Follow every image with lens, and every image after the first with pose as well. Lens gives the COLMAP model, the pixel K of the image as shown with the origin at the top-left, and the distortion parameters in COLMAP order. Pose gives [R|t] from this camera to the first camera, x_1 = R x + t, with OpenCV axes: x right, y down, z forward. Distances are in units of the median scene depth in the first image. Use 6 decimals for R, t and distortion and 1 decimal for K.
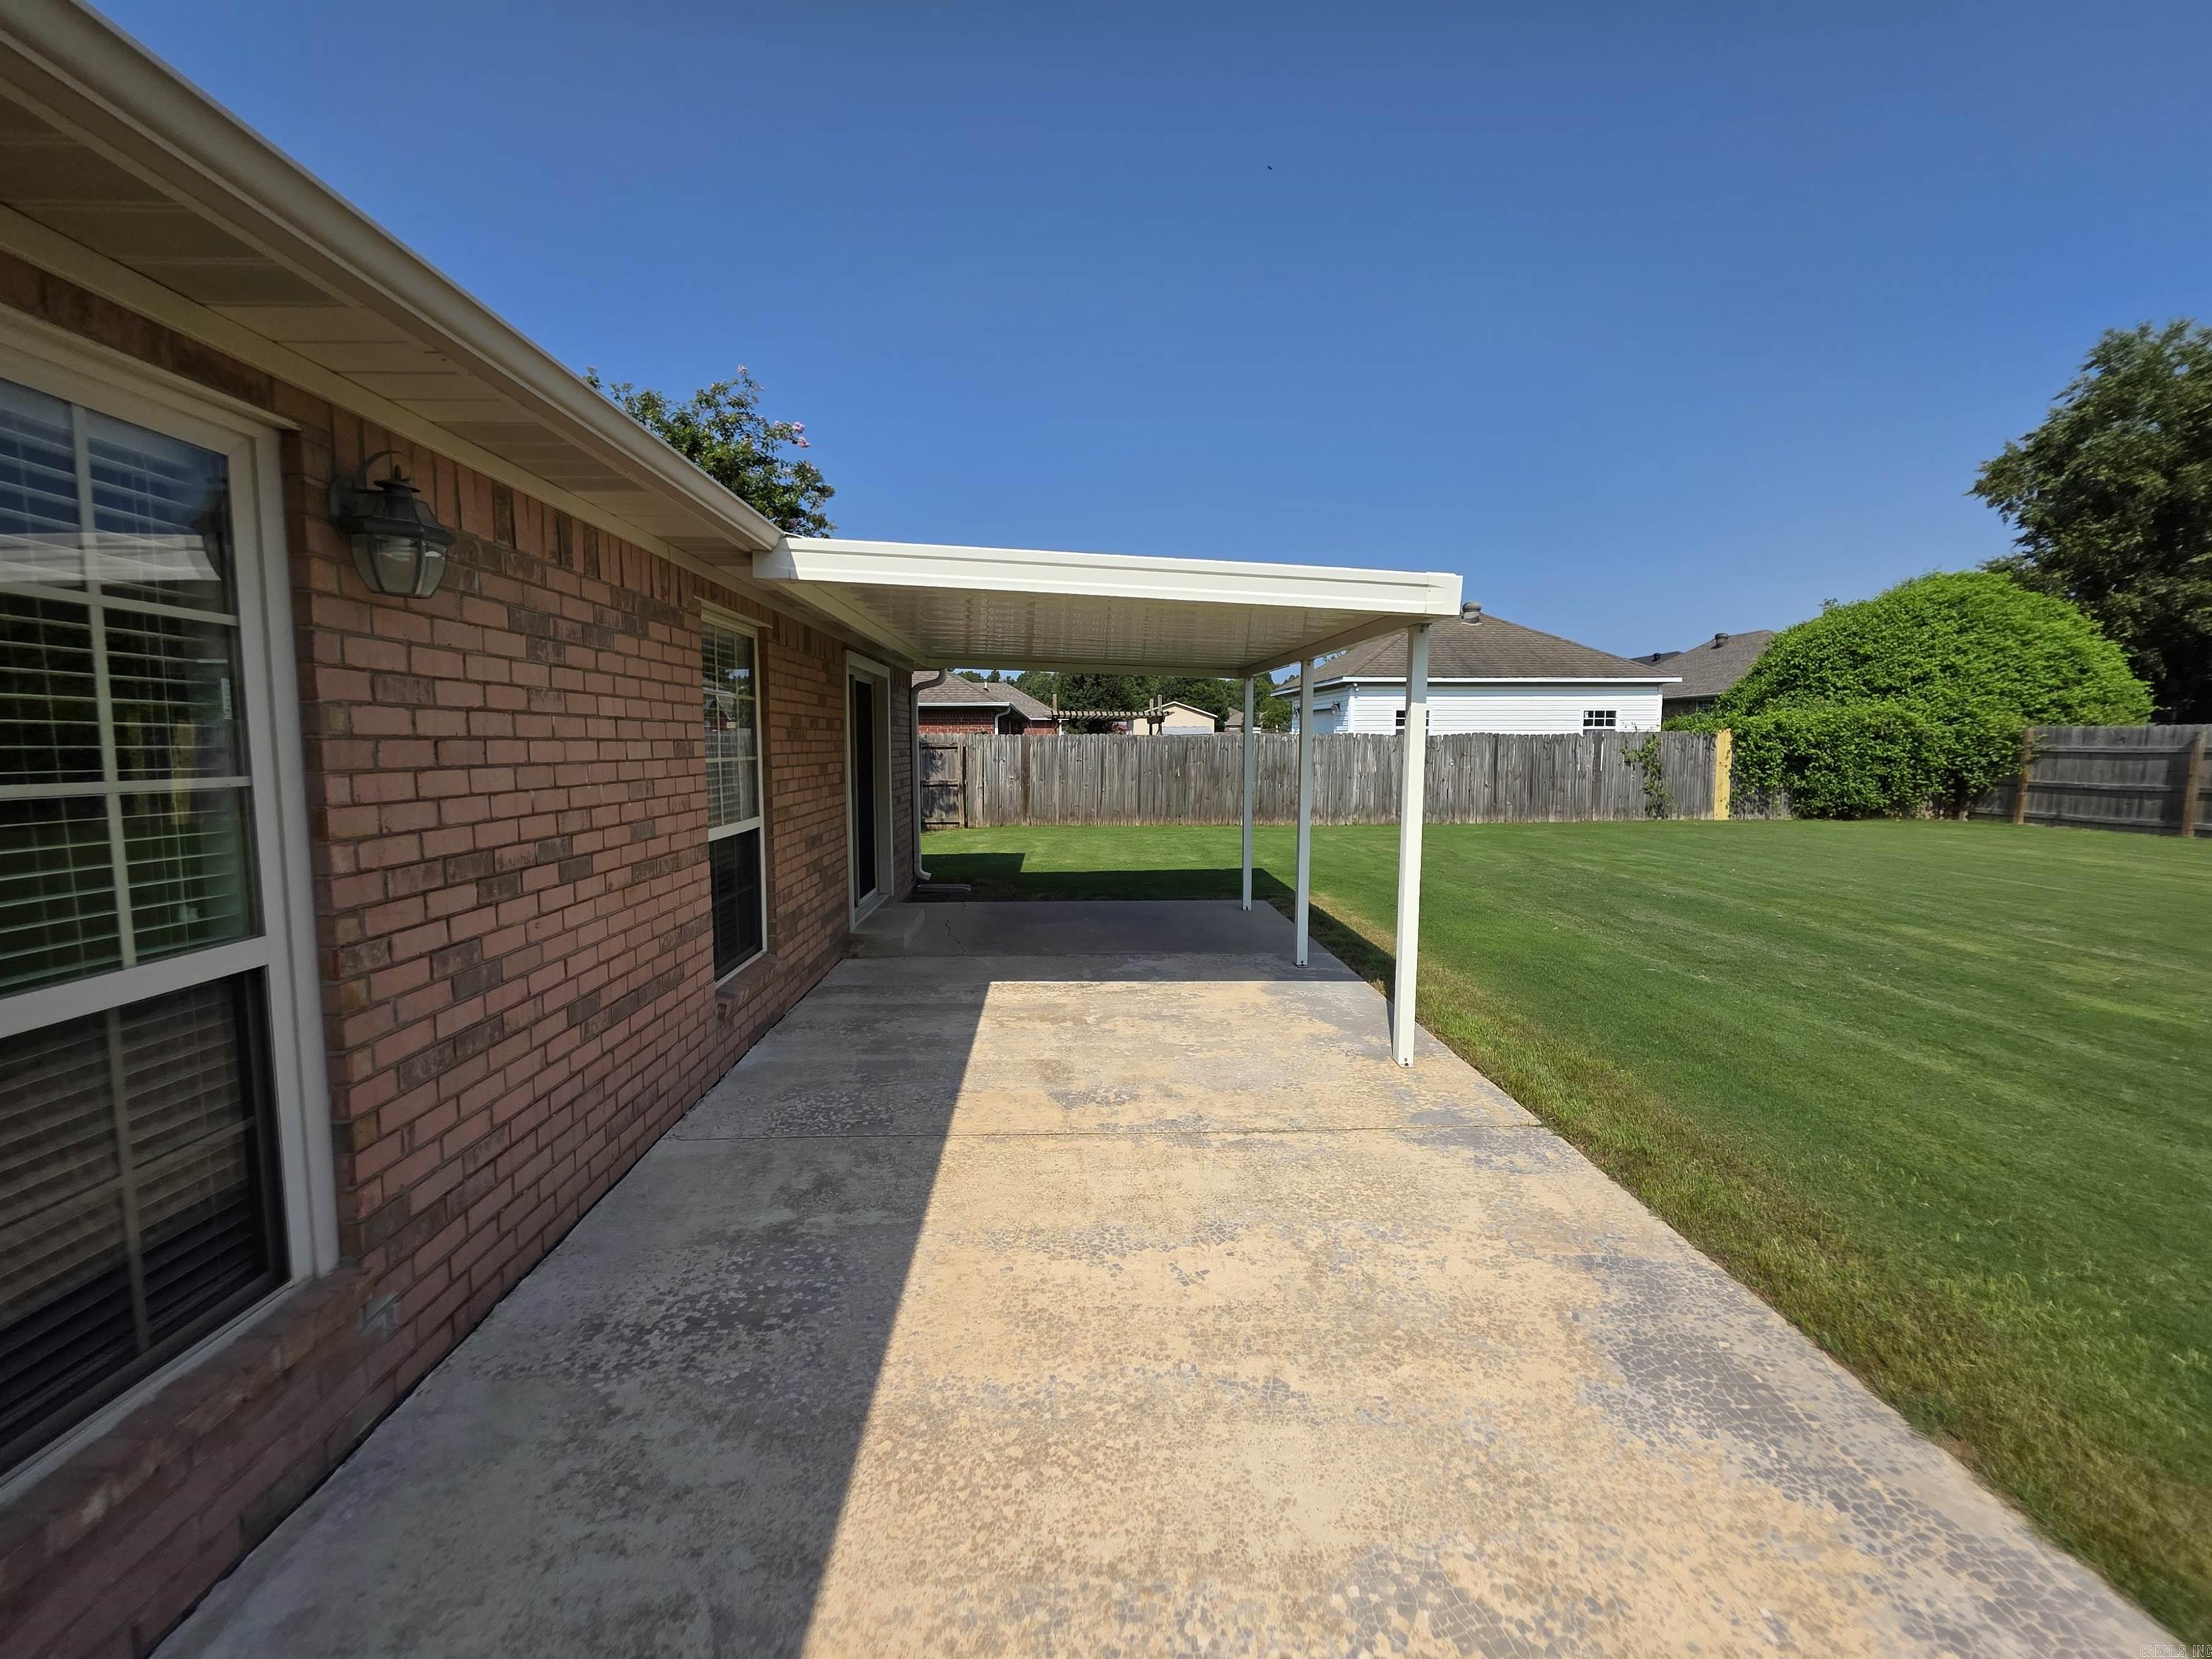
lens RADIAL K [[887.1, 0, 1107.6], [0, 887.1, 823.6], [0, 0, 1]] dist [0.004457, -0.001381]
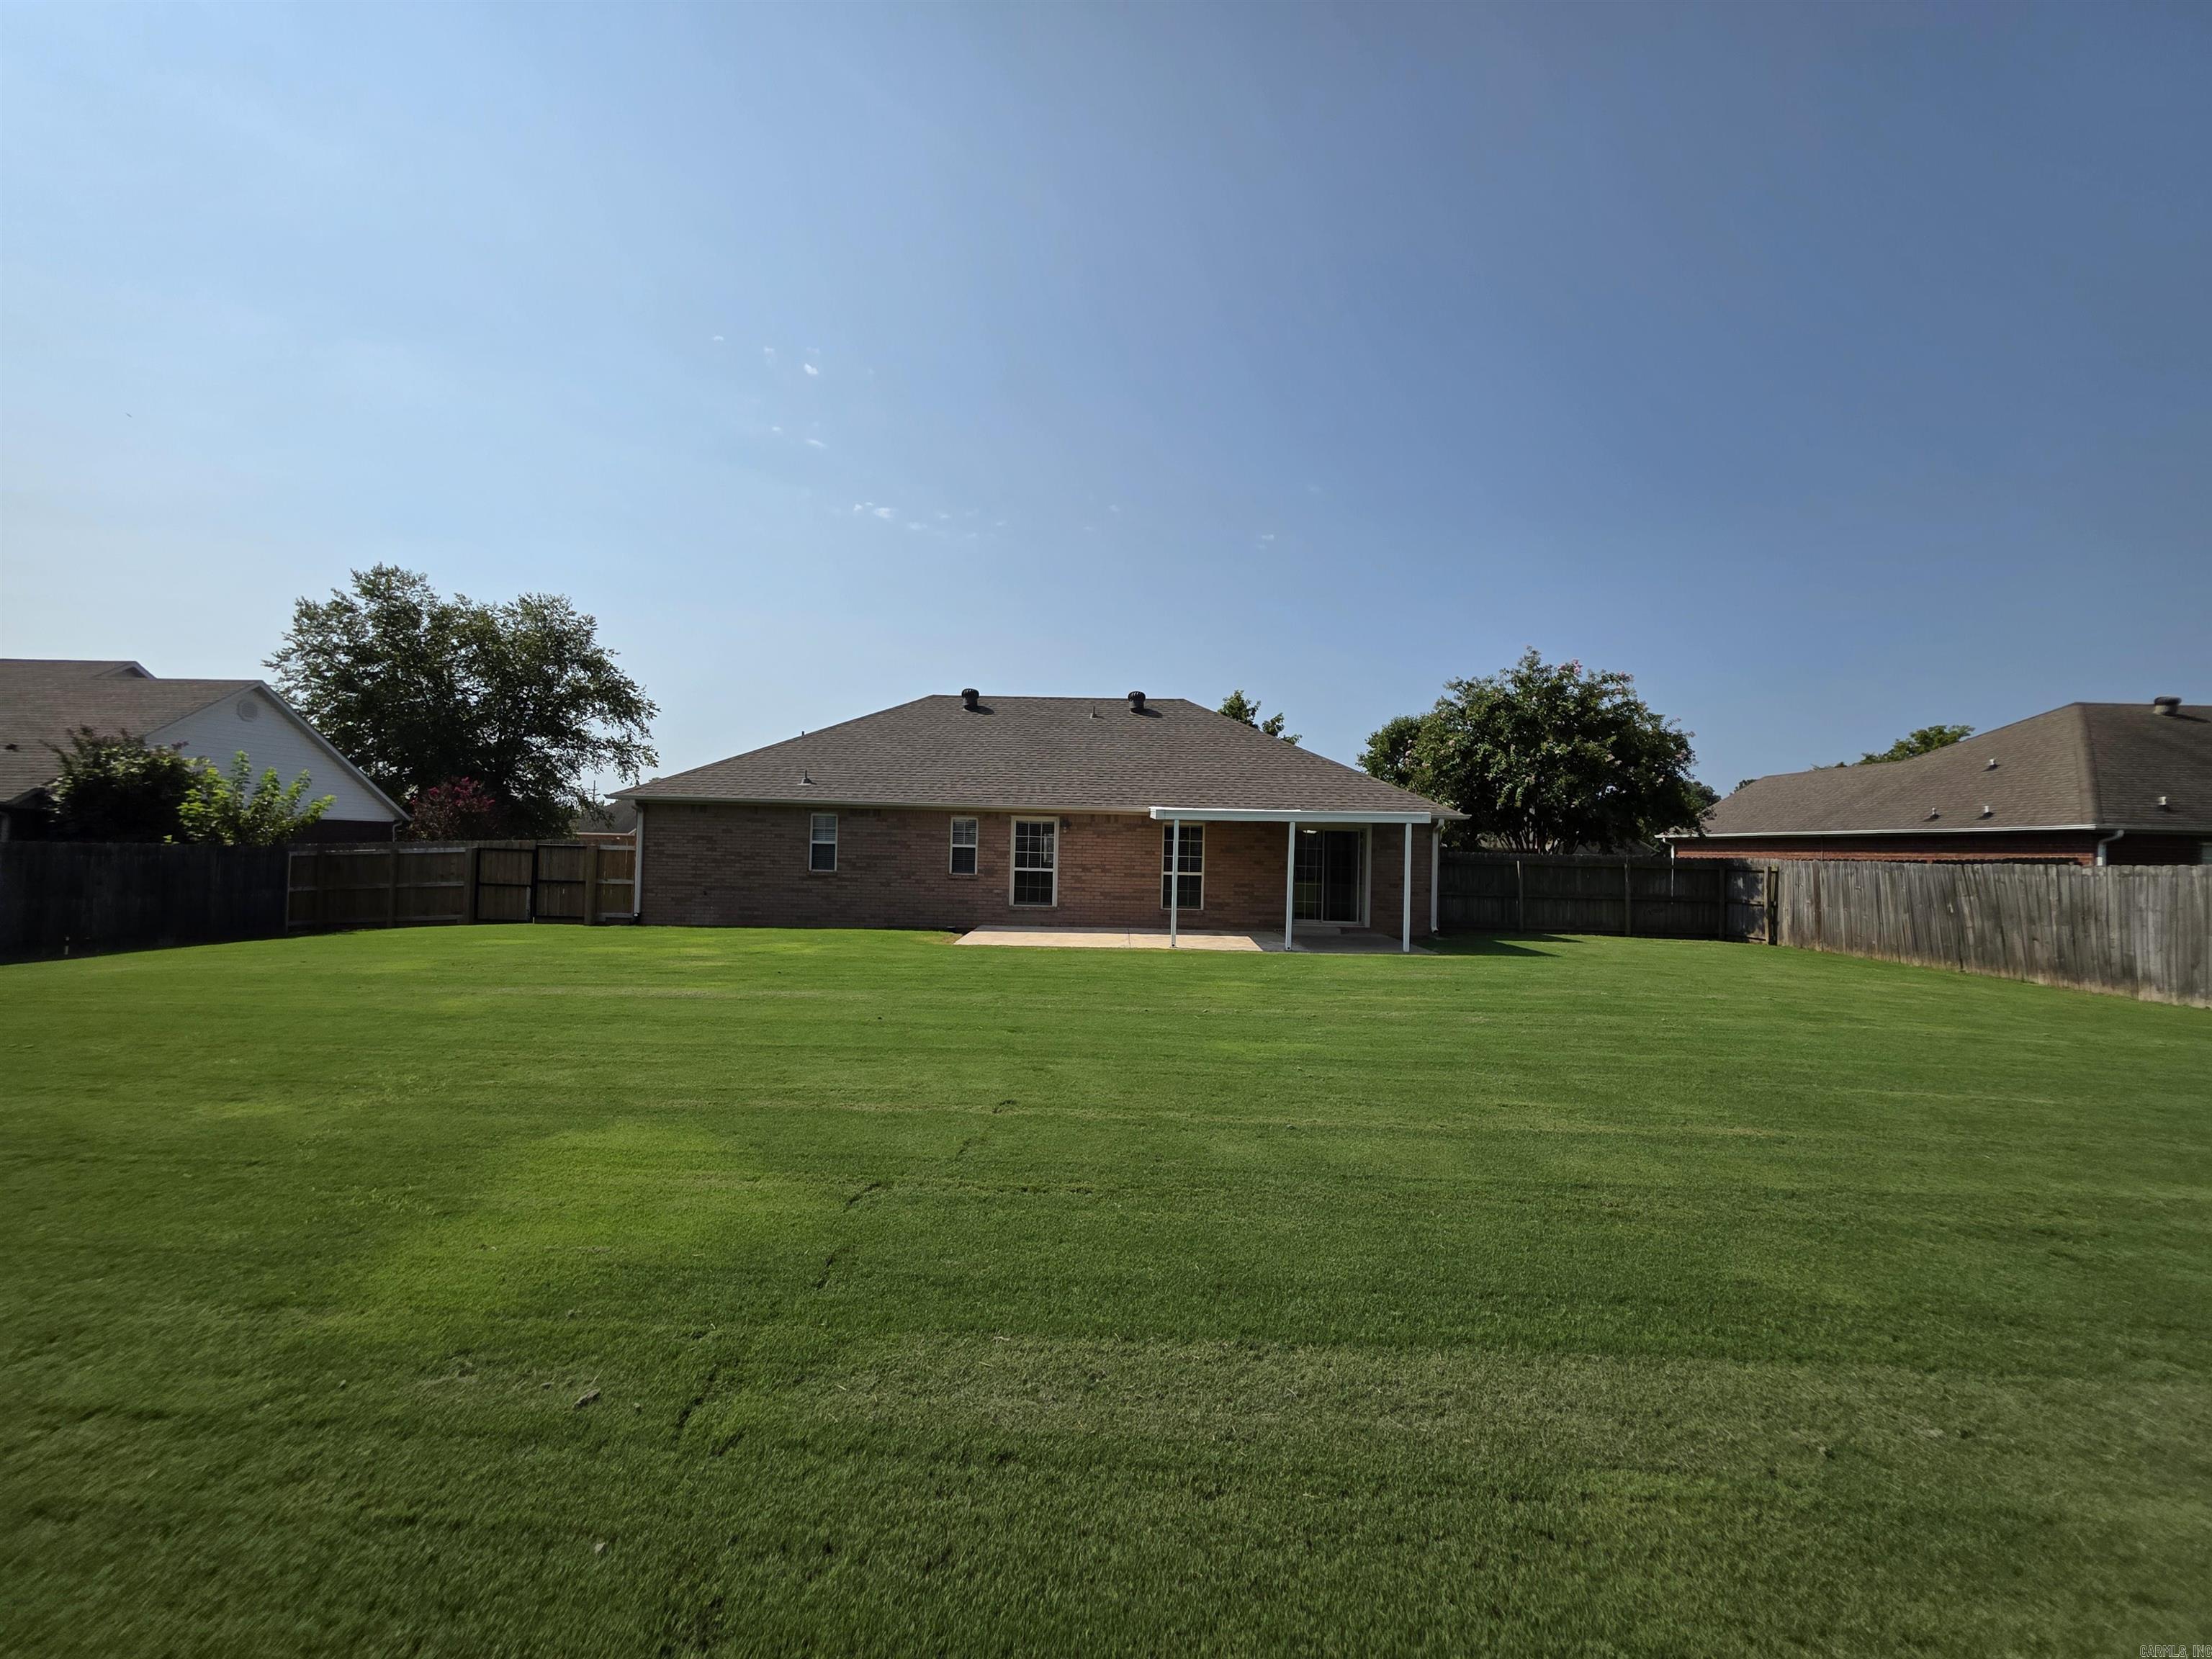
lens RADIAL K [[887.1, 0, 1105.0], [0, 887.1, 827.5], [0, 0, 1]] dist [0.004457, -0.001381]
pose [[-0.021825, -0.022516, -0.999508, 0.965585], [-0.116144, 0.993034, -0.019834, -0.021827], [0.992993, 0.115654, -0.024288, 0.189898]]
